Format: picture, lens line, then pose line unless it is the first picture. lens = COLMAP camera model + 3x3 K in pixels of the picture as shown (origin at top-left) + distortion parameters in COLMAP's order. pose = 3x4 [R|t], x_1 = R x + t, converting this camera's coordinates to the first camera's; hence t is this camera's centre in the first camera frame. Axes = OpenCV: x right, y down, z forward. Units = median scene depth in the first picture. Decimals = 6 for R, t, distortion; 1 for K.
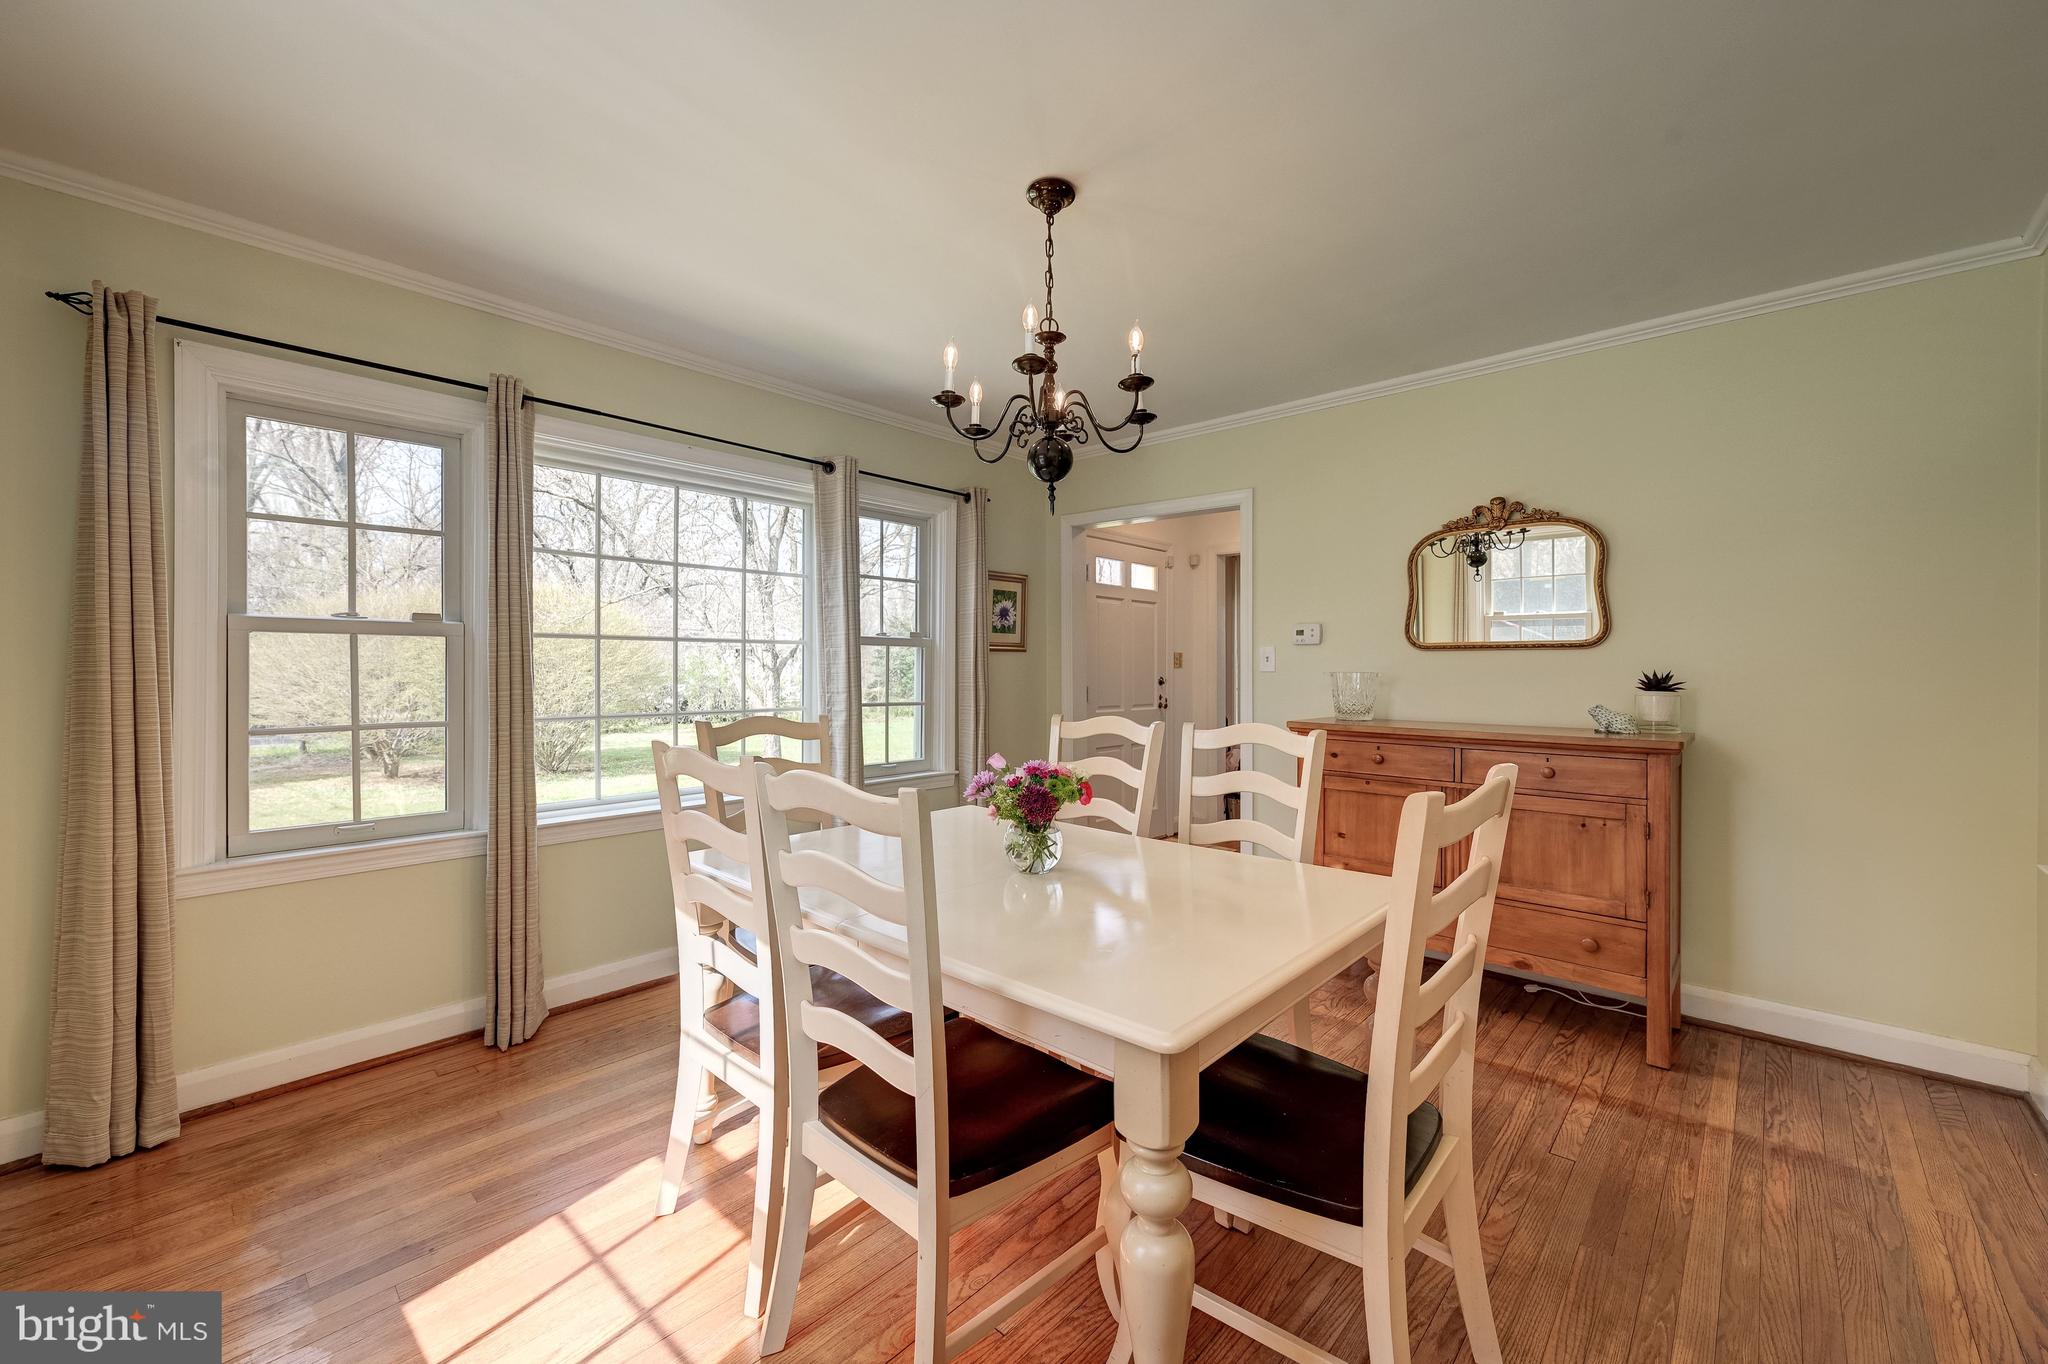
lens RADIAL K [[825.8, 0, 1024.0], [0, 825.8, 682.0], [0, 0, 1]] dist [0.016863, -0.000055]
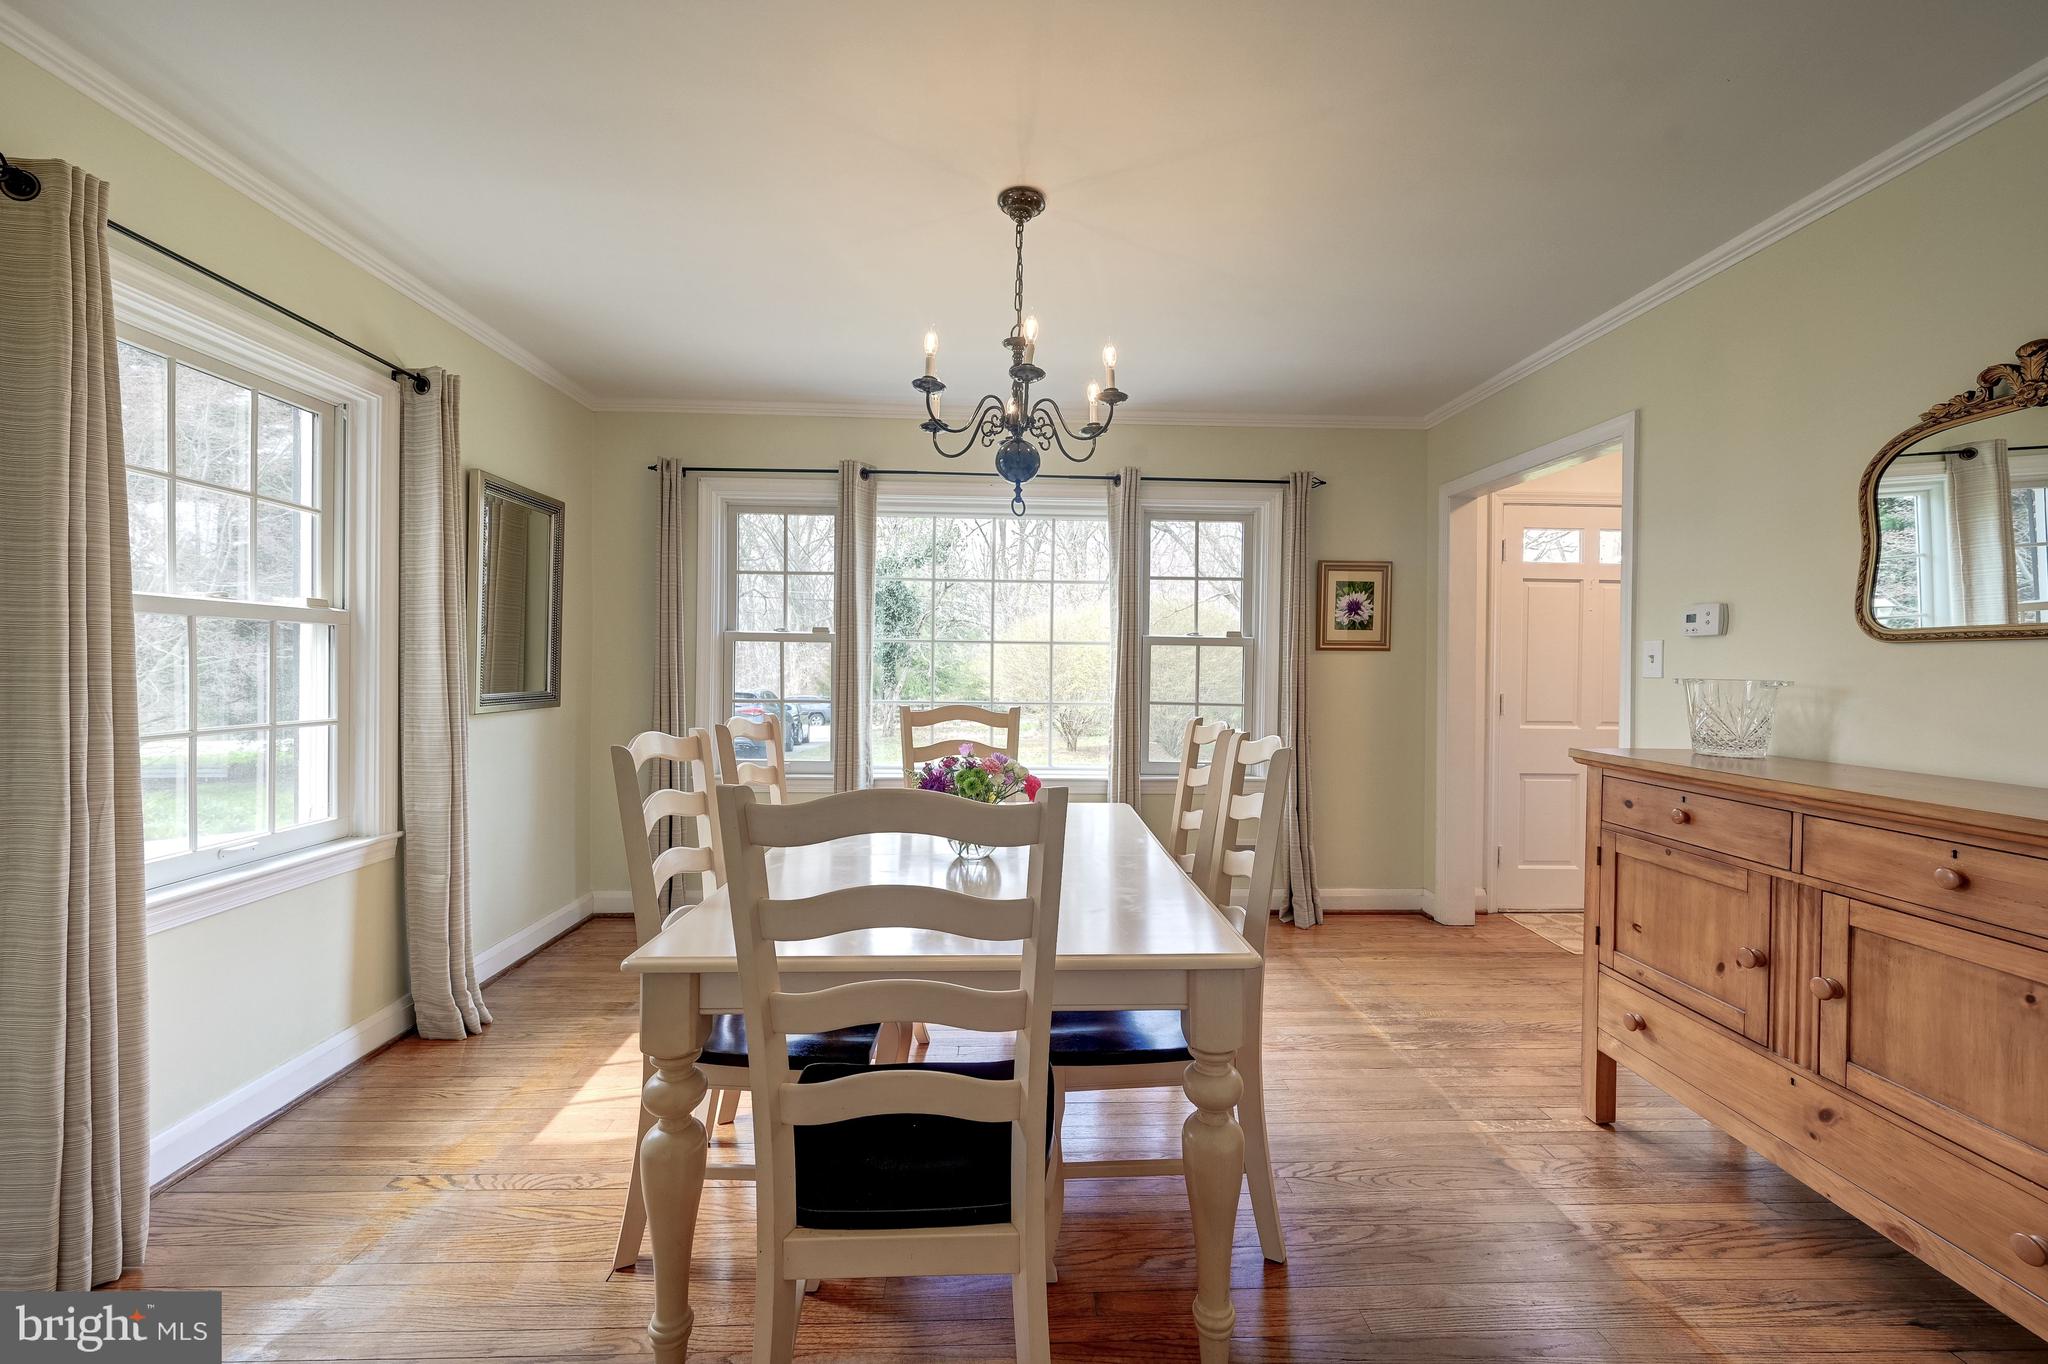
lens RADIAL K [[808.5, 0, 1027.2], [0, 808.5, 681.9], [0, 0, 1]] dist [0.008693, -0.000030]
pose [[0.702817, 0.020539, -0.711074, 0.494594], [-0.022400, 0.999726, 0.006736, -0.002113], [0.711017, 0.011194, 0.703085, 0.204905]]
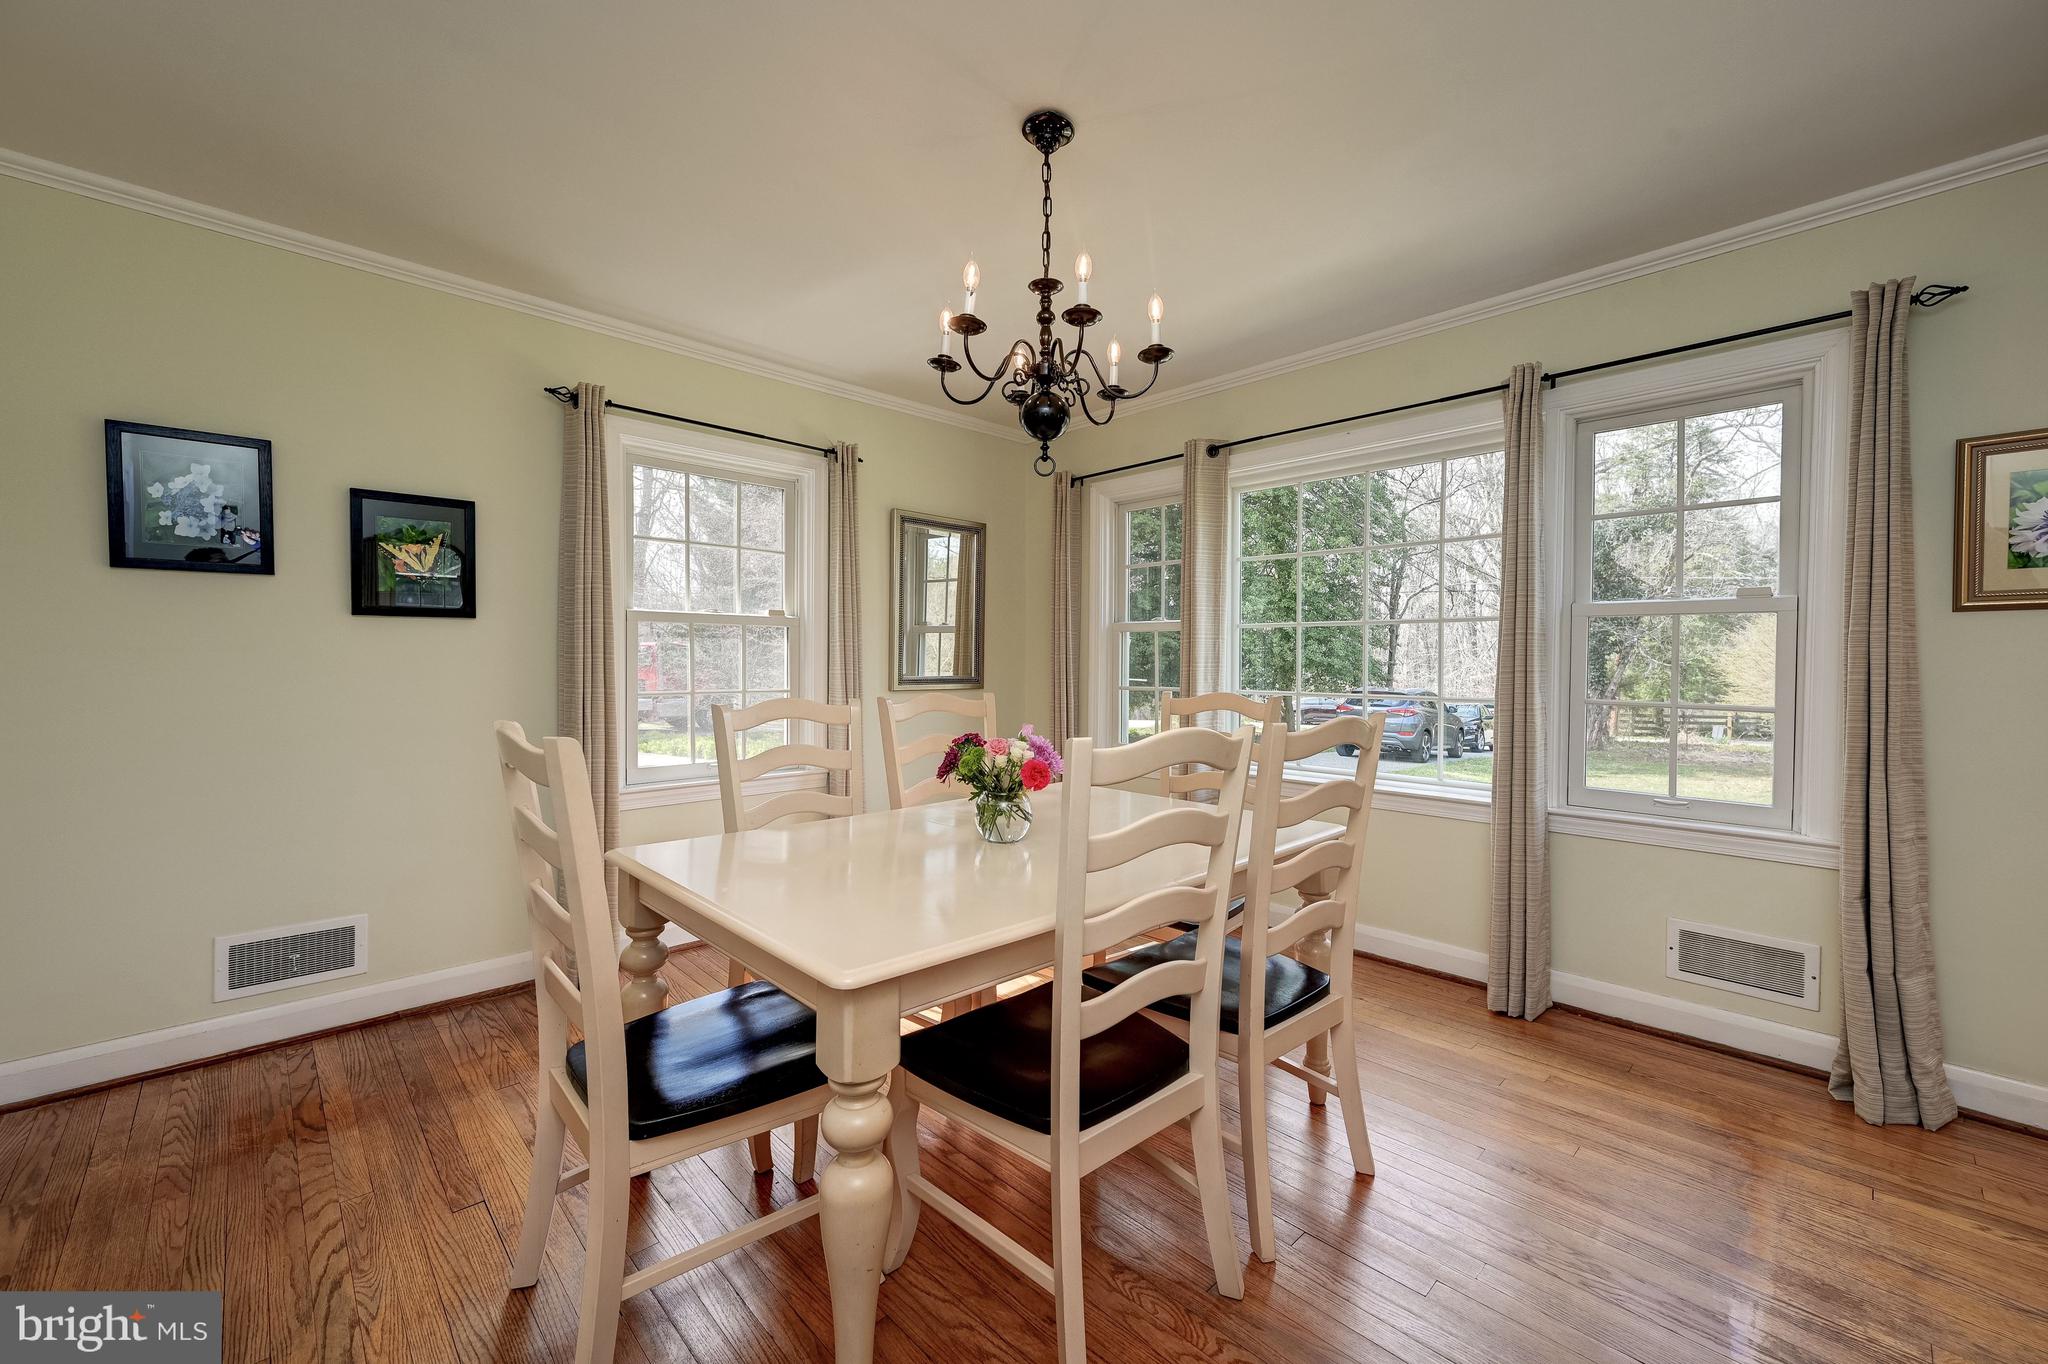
lens RADIAL K [[779.6, 0, 1026.2], [0, 779.6, 671.8], [0, 0, 1]] dist [-0.010485, 0.000100]
pose [[-0.062580, 0.020952, -0.997820, 0.591258], [-0.019761, 0.999558, 0.022227, -0.001931], [0.997844, 0.021109, -0.062138, 0.677470]]
